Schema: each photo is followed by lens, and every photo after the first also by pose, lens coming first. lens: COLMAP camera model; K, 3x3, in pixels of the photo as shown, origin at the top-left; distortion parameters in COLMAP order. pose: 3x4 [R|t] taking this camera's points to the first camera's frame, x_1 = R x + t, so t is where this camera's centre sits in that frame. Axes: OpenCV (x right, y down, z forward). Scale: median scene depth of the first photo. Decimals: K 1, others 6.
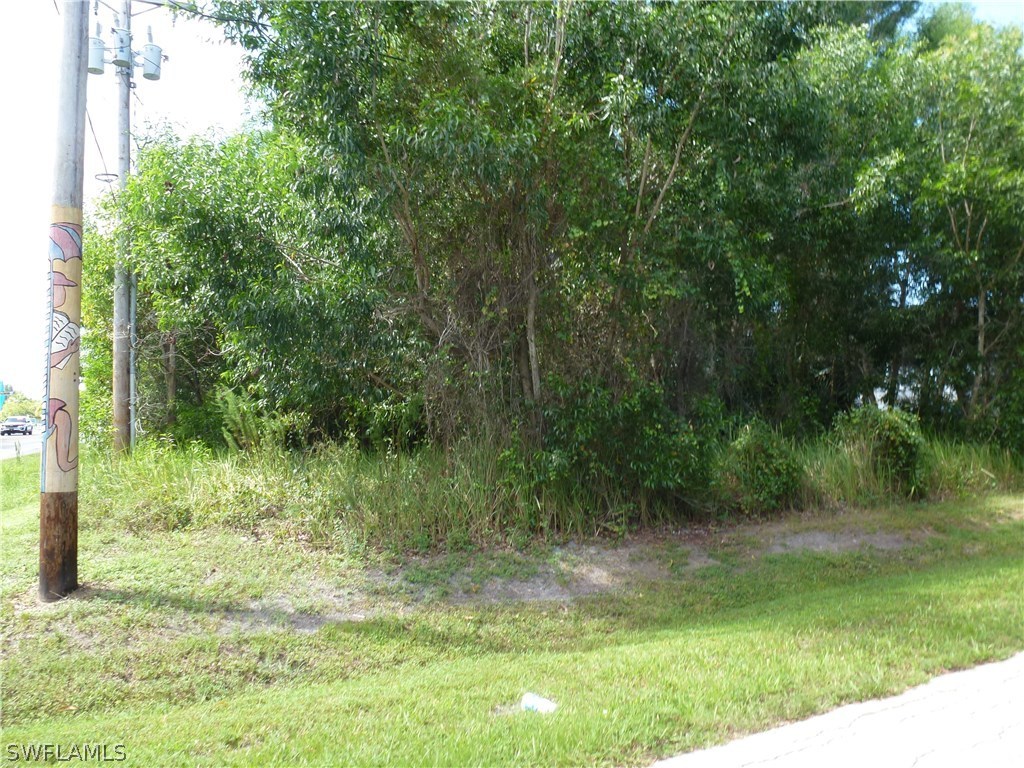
lens RADIAL K [[718.2, 0, 518.5], [0, 718.2, 381.8], [0, 0, 1]] dist [-0.068983, 0.010361]
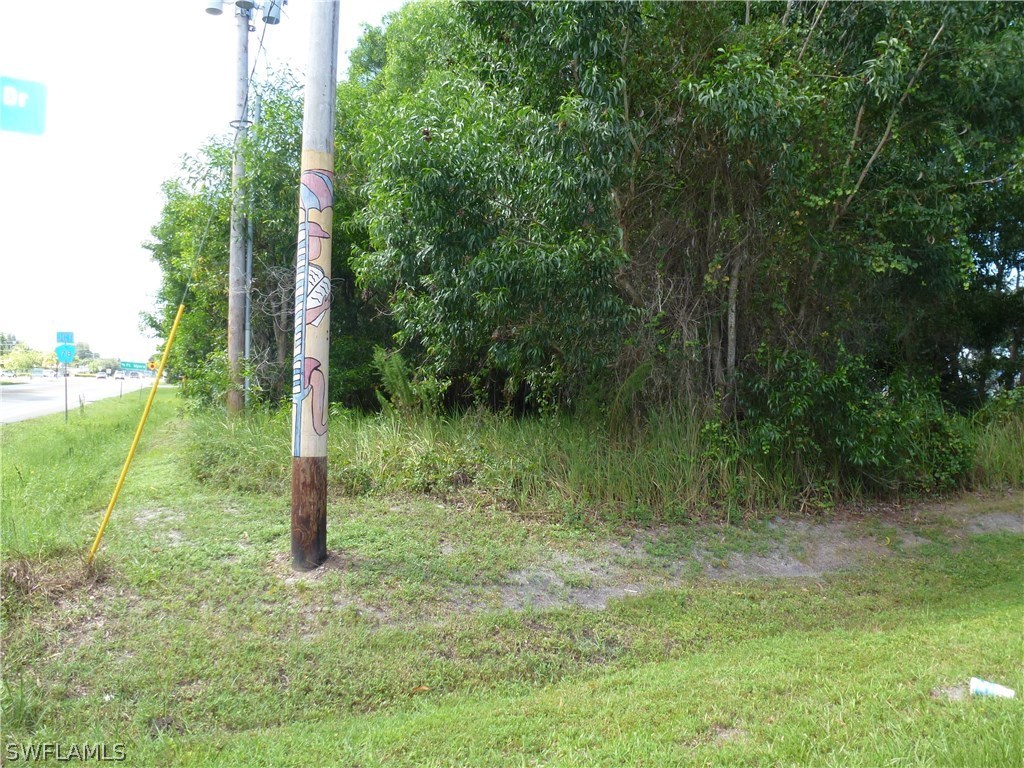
lens RADIAL K [[718.2, 0, 504.8], [0, 718.2, 380.6], [0, 0, 1]] dist [-0.068983, 0.010361]
pose [[0.999486, 0.030735, -0.009077, -0.306850], [-0.030255, 0.998343, 0.048943, -0.000161], [0.010566, -0.048644, 0.998760, 0.030485]]
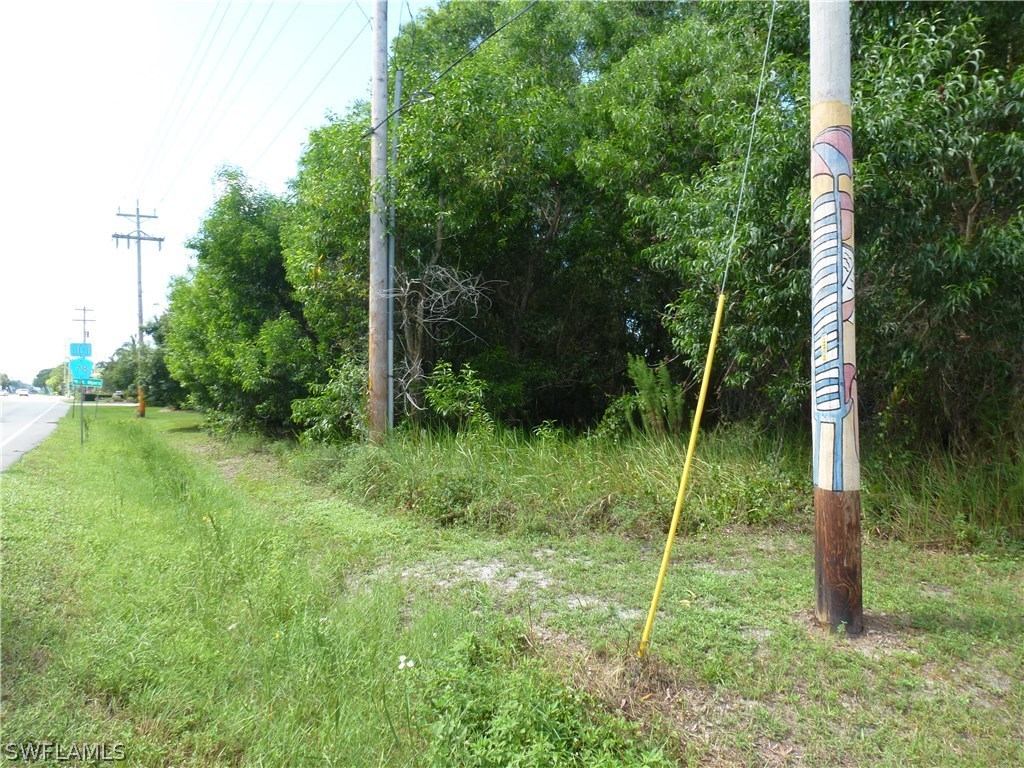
lens RADIAL K [[718.2, 0, 512.5], [0, 718.2, 386.0], [0, 0, 1]] dist [-0.068983, 0.010361]
pose [[0.990398, 0.033084, 0.134231, -0.872467], [-0.035934, 0.999176, 0.018865, 0.036255], [-0.133496, -0.023507, 0.990771, 0.239550]]
